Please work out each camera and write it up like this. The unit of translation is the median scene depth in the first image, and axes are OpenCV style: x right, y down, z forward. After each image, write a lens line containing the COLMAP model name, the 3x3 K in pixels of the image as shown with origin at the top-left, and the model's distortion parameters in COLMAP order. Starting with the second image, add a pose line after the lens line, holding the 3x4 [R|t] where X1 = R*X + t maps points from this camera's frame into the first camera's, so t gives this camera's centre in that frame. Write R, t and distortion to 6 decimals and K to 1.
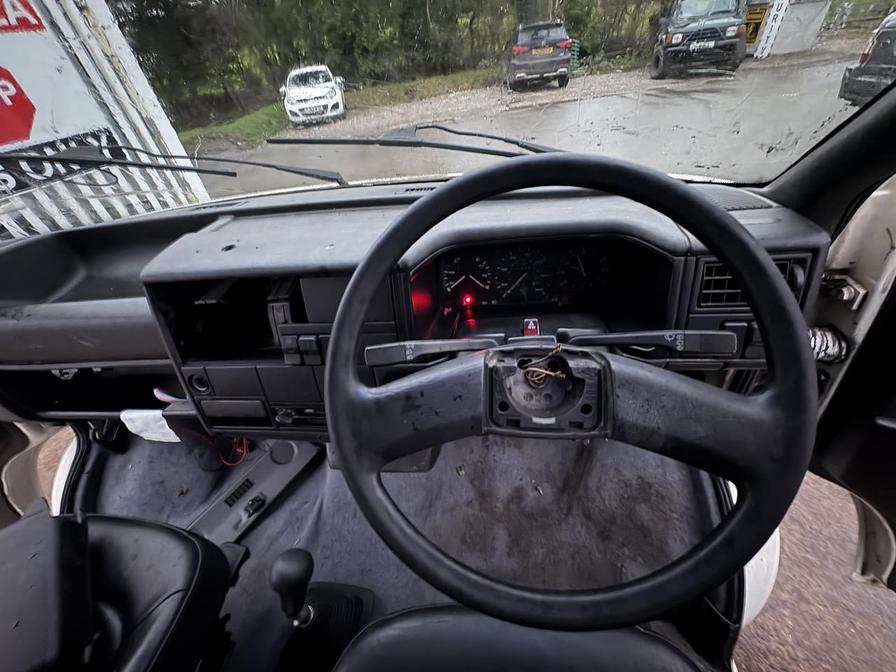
lens RADIAL K [[363.3, 0, 446.2], [0, 363.3, 337.6], [0, 0, 1]] dist [-0.001472, 0.000290]
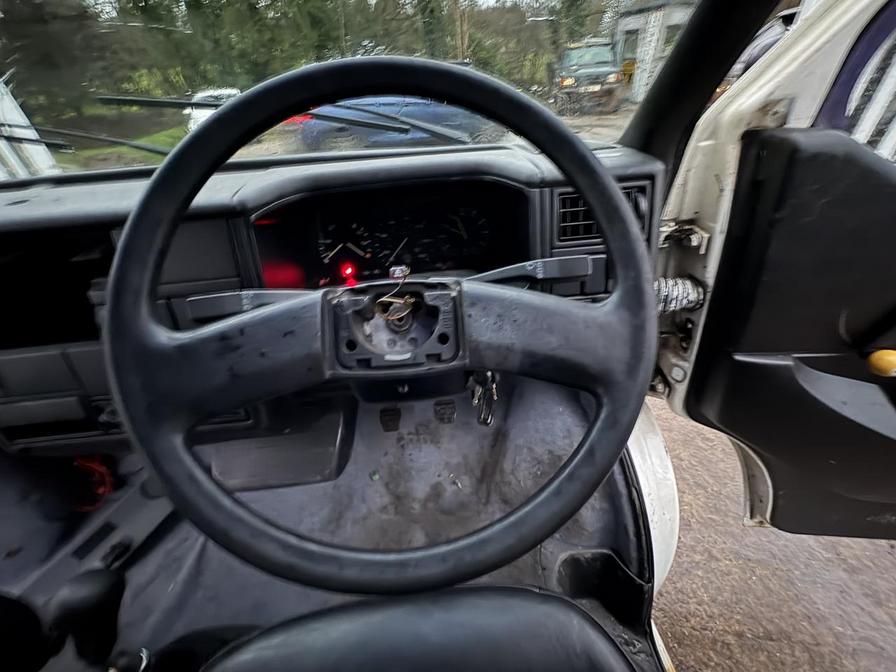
lens RADIAL K [[363.6, 0, 448.0], [0, 363.6, 336.0], [0, 0, 1]] dist [0.001356, -0.000019]
pose [[0.981814, -0.067633, 0.177392, 0.097853], [0.079424, 0.995020, -0.060229, 0.100588], [-0.172435, 0.073223, 0.982296, 0.047008]]
